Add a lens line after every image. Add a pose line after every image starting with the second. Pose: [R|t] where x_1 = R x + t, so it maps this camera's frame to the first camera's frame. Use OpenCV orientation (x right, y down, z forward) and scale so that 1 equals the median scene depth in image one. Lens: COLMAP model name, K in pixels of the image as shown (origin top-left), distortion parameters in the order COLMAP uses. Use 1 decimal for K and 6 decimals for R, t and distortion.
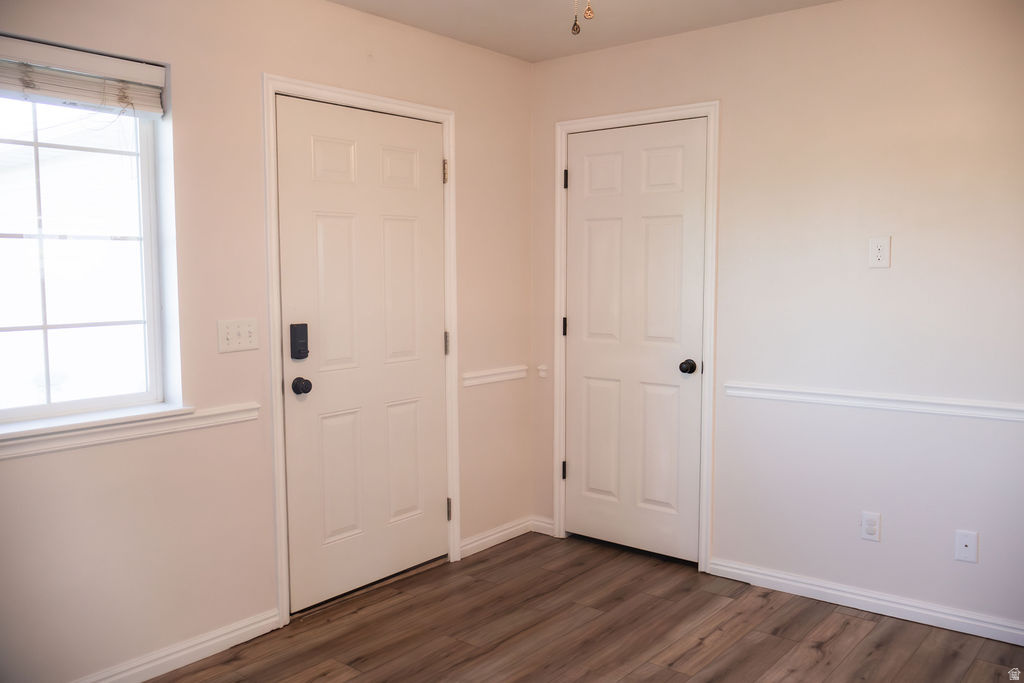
lens RADIAL K [[882.1, 0, 500.9], [0, 882.1, 343.7], [0, 0, 1]] dist [0.014322, 0.009135]
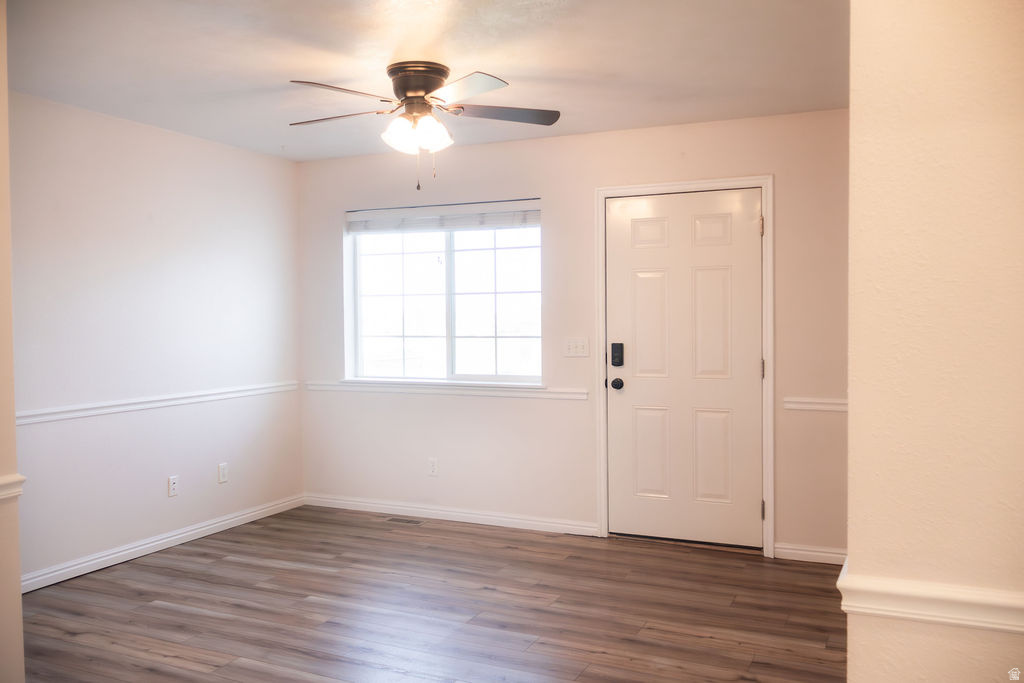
lens RADIAL K [[882.1, 0, 510.5], [0, 882.1, 352.6], [0, 0, 1]] dist [0.014322, 0.009135]
pose [[0.221977, 0.042221, -0.974137, 1.229147], [-0.081415, 0.996376, 0.024632, -0.028921], [0.971647, 0.073842, 0.224610, 0.476374]]
